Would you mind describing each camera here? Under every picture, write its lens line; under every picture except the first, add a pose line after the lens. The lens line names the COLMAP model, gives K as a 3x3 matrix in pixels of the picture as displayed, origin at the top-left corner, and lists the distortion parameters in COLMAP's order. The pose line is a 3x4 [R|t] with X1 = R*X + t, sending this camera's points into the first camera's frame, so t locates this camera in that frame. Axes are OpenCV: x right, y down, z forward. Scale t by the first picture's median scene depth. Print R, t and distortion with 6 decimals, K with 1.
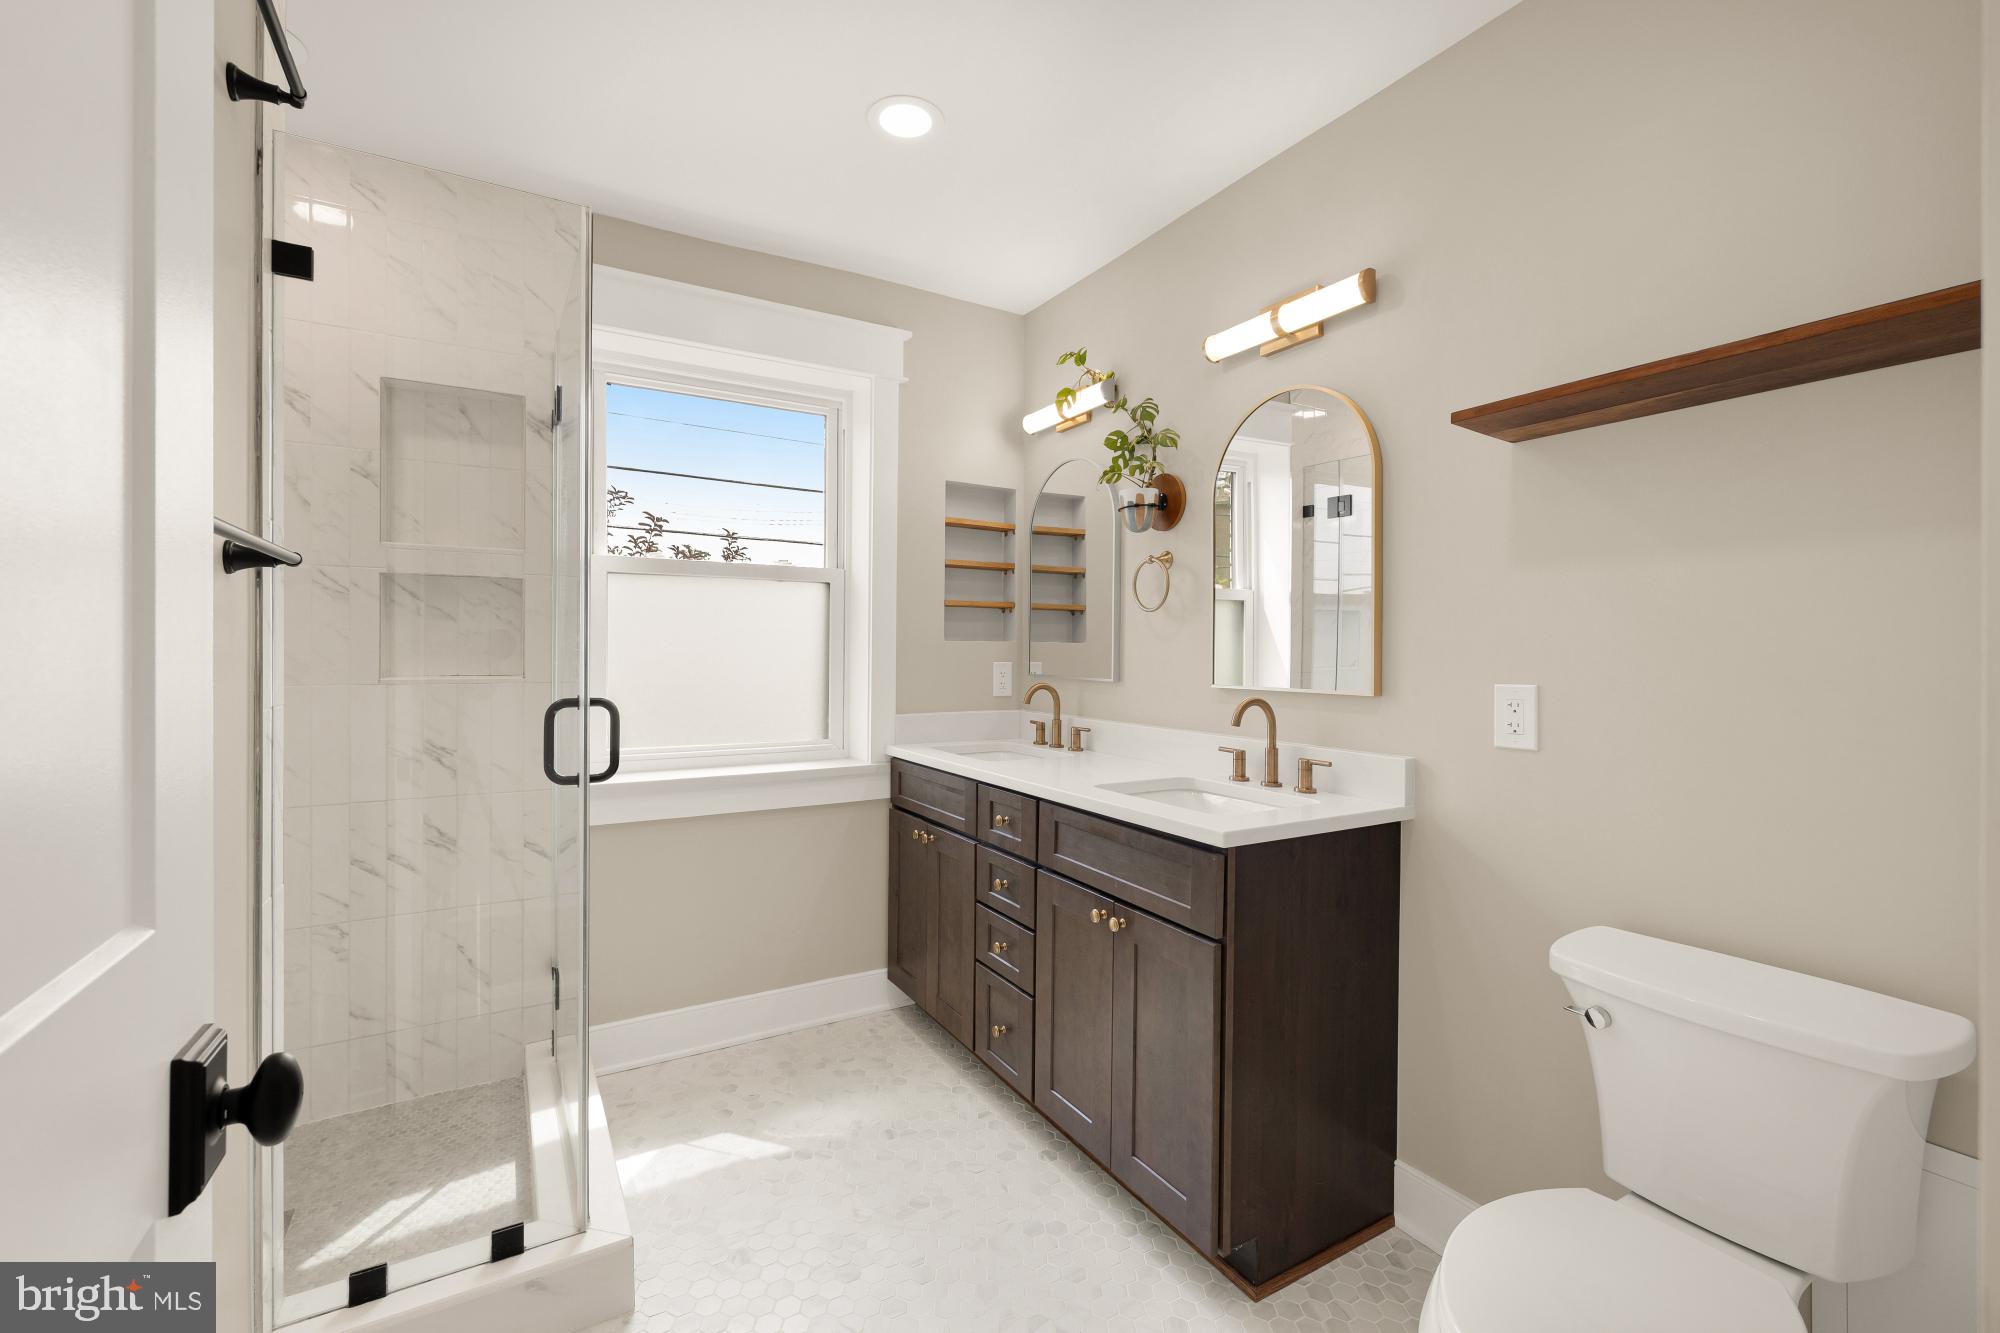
lens RADIAL K [[848.1, 0, 998.8], [0, 848.1, 657.1], [0, 0, 1]] dist [-0.000962, -0.001106]
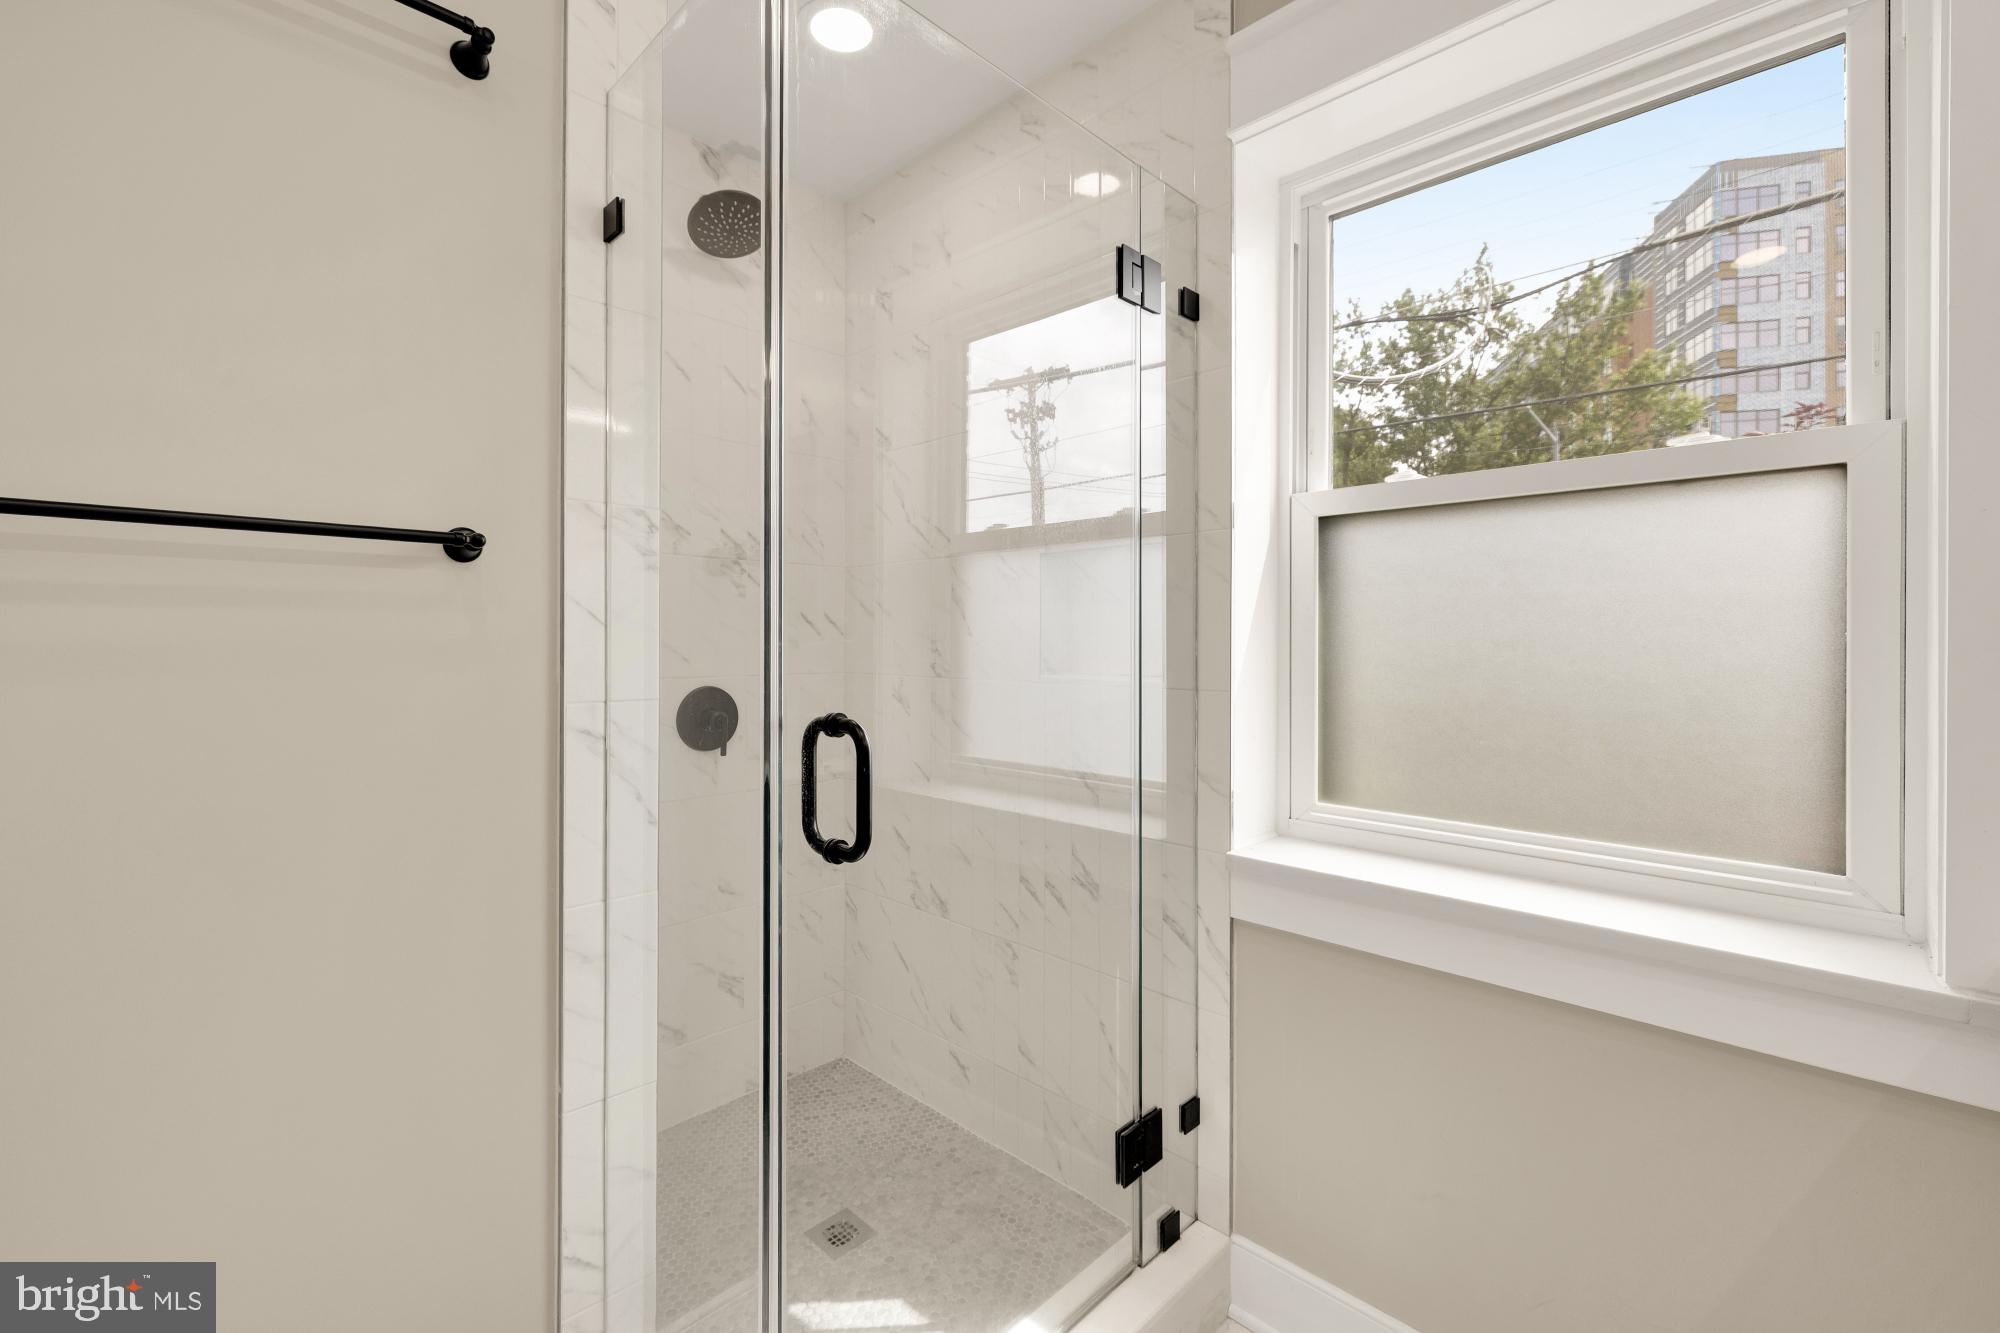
lens RADIAL K [[848.1, 0, 998.7], [0, 848.1, 638.6], [0, 0, 1]] dist [-0.000962, -0.001106]
pose [[0.251109, -0.006977, -0.967934, 0.108869], [-0.010714, 0.999893, -0.009987, -0.003370], [0.967899, 0.012878, 0.251008, 0.792533]]
